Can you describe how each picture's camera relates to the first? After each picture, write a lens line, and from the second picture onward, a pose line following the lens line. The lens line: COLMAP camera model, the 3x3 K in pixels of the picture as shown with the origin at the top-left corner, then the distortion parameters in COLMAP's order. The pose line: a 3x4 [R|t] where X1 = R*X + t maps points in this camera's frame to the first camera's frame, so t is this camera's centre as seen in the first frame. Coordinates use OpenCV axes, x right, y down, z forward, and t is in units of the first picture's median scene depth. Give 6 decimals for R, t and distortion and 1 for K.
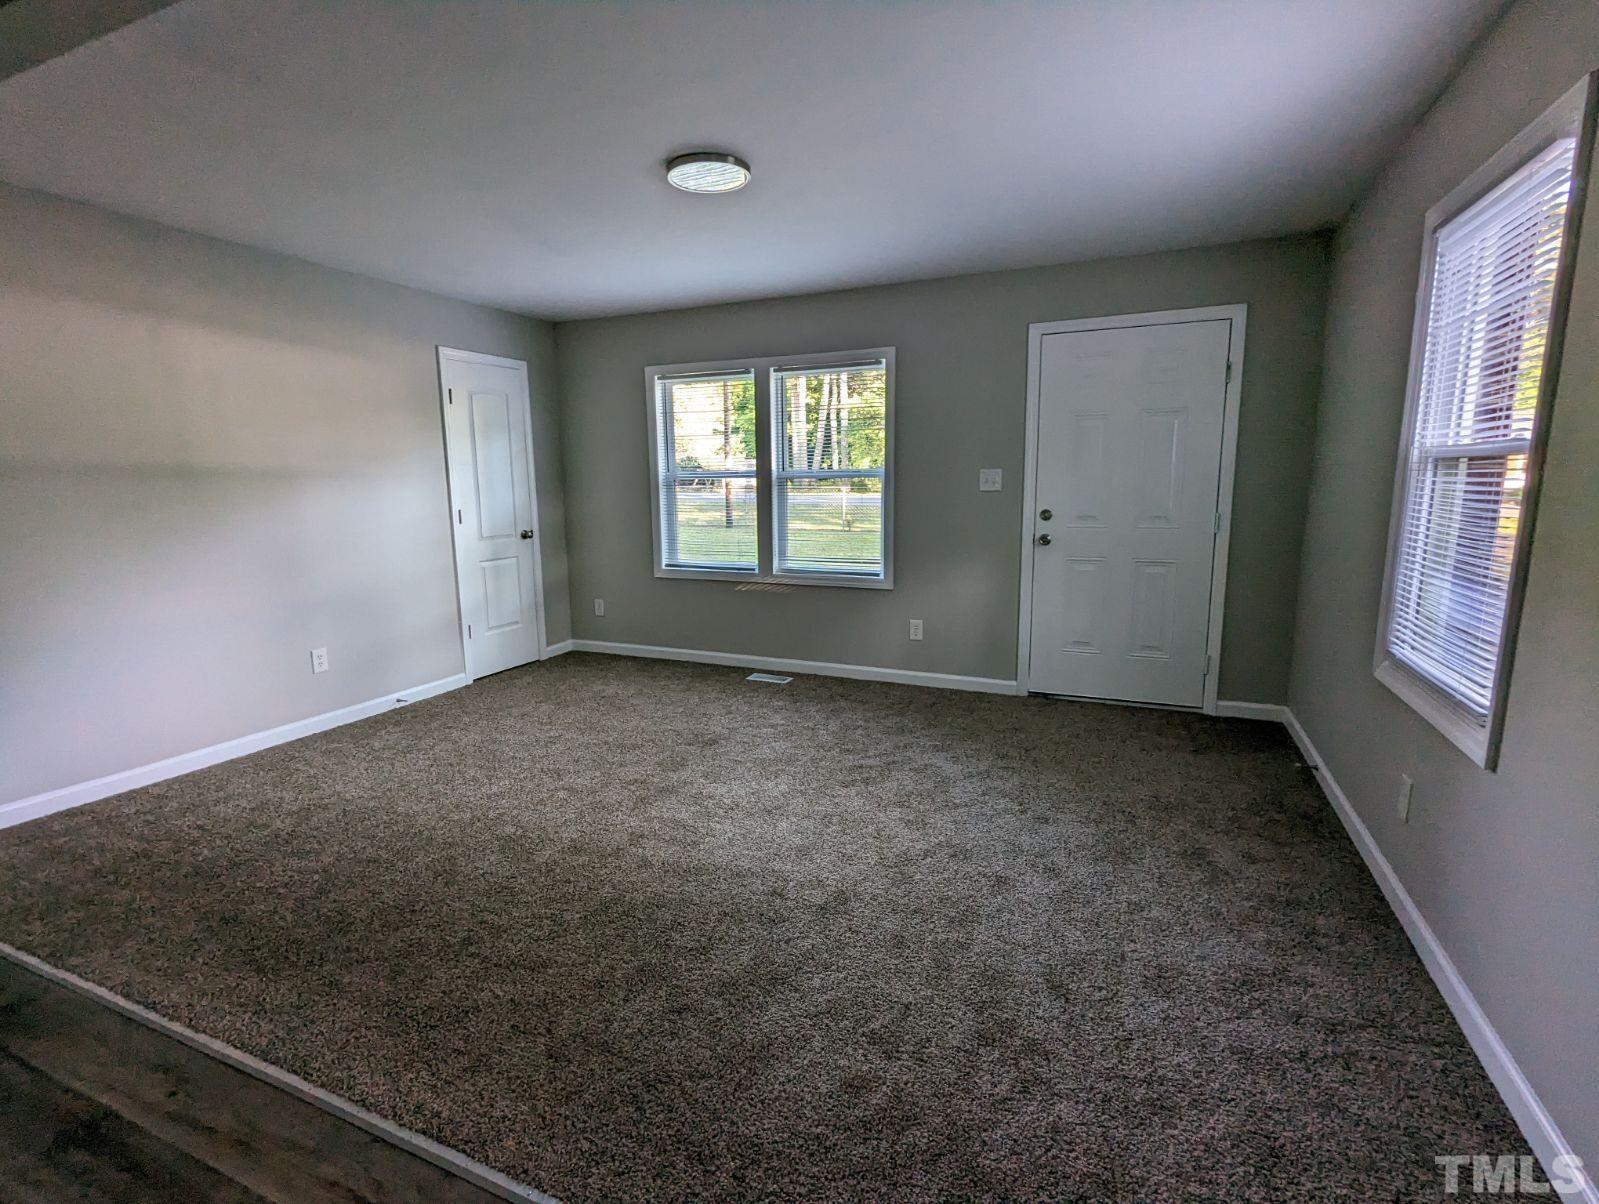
lens RADIAL K [[758.7, 0, 797.9], [0, 758.7, 611.1], [0, 0, 1]] dist [-0.000472, 0.000493]
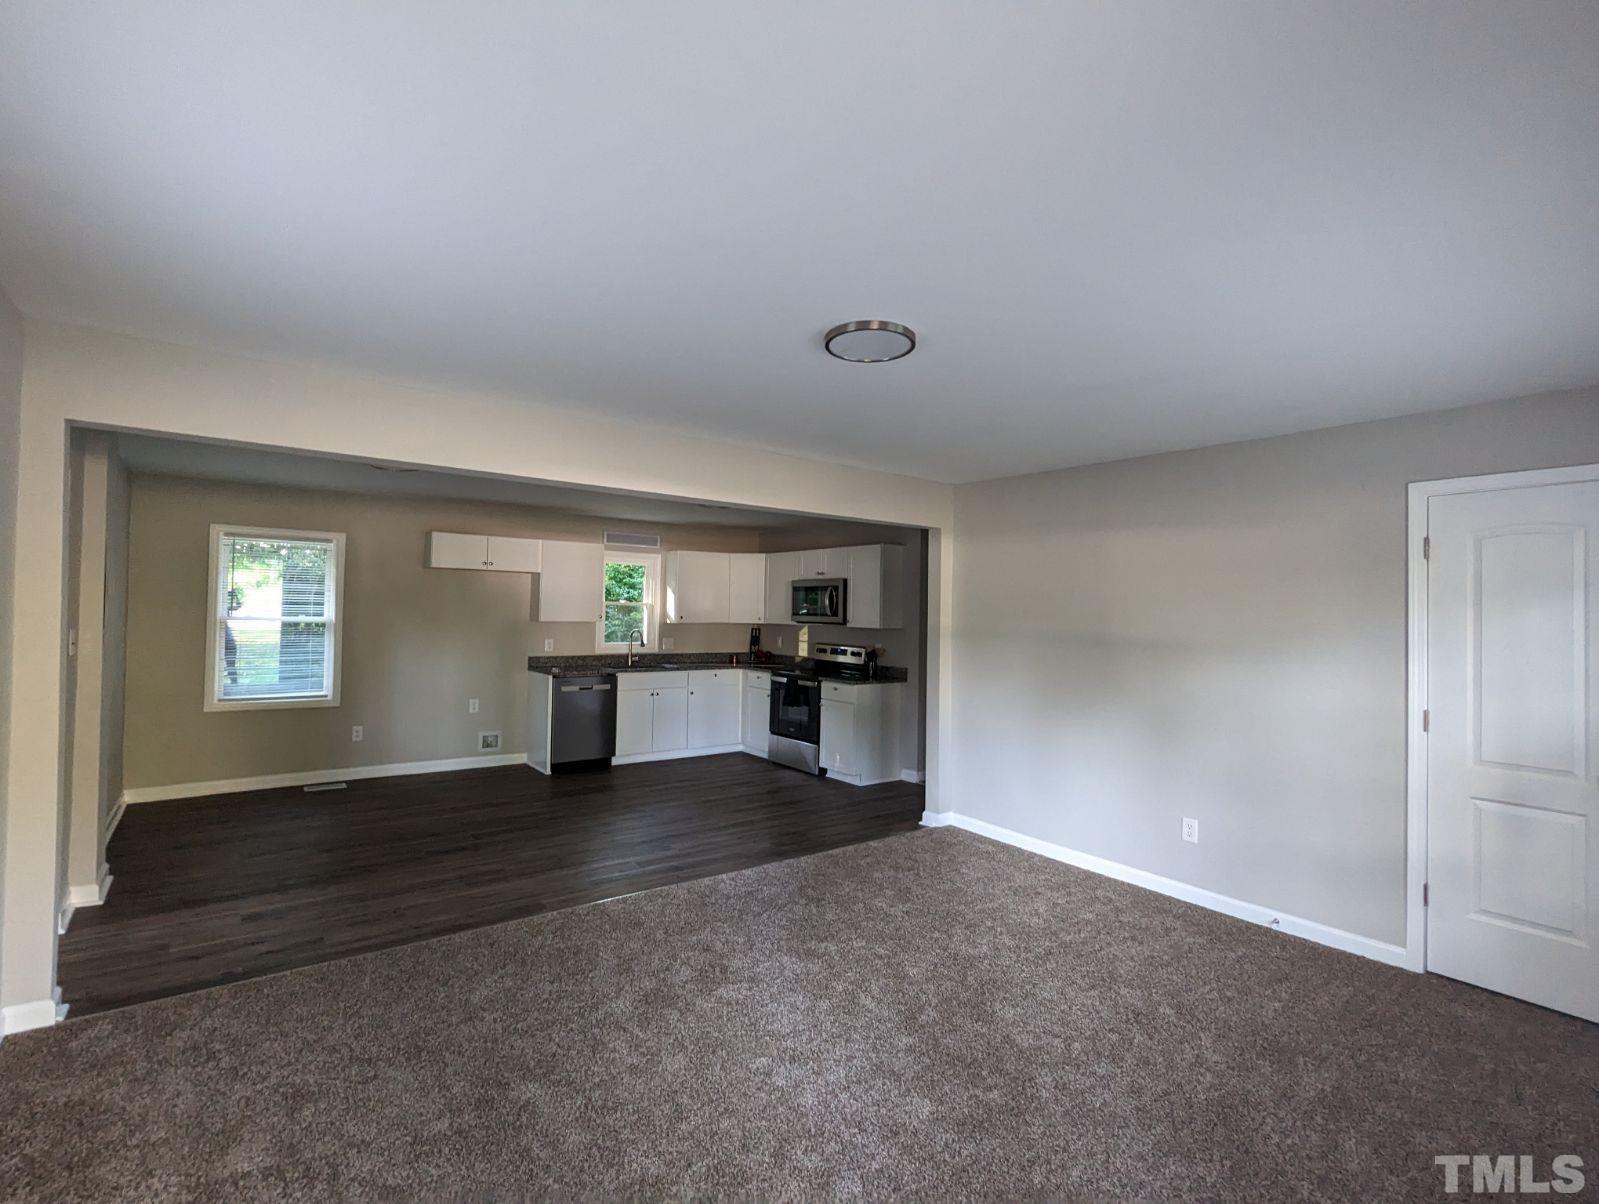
lens RADIAL K [[758.7, 0, 798.8], [0, 758.7, 598.3], [0, 0, 1]] dist [-0.000472, 0.000493]
pose [[-0.485647, -0.016250, -0.874004, 0.419708], [-0.167594, 0.983011, 0.074848, -0.187486], [0.857939, 0.182828, -0.480120, 0.820250]]
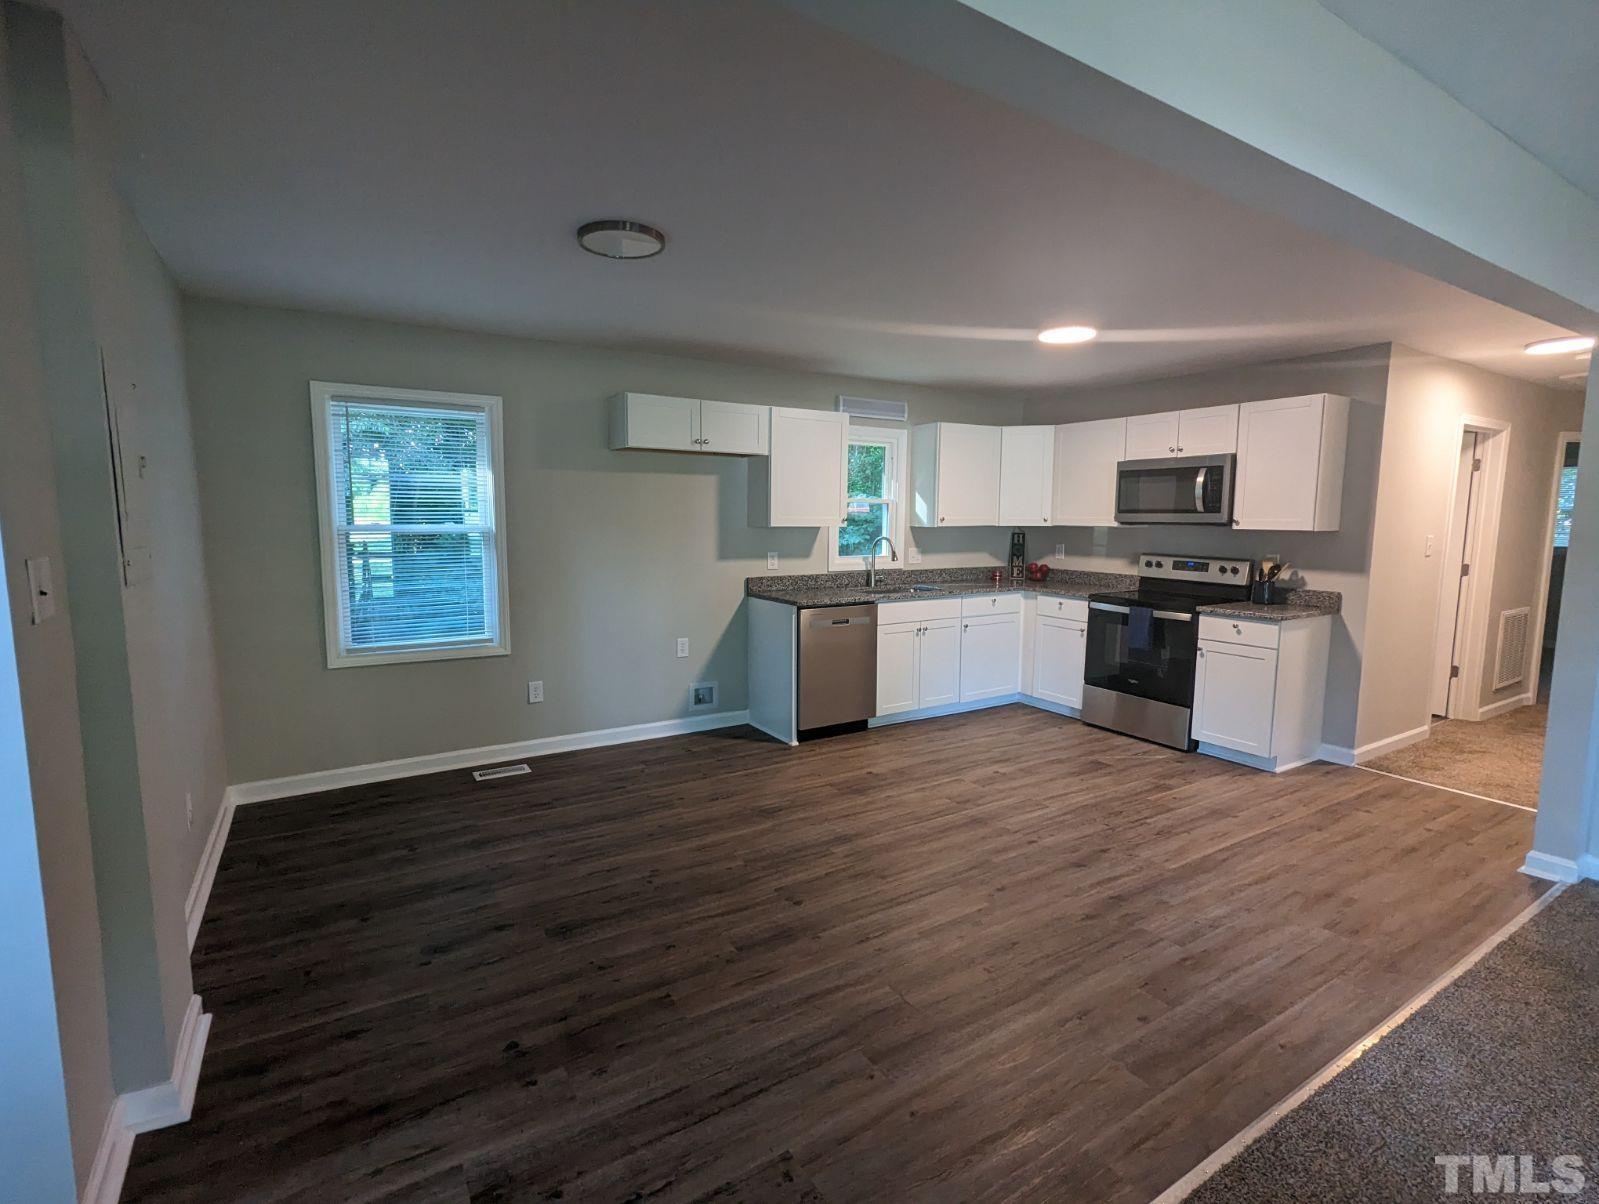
lens RADIAL K [[758.7, 0, 795.9], [0, 758.7, 603.0], [0, 0, 1]] dist [-0.000472, 0.000493]
pose [[-0.565415, 0.101564, -0.818529, 0.197831], [-0.143740, 0.965071, 0.219038, -0.079054], [0.812185, 0.241502, -0.531067, 0.286131]]
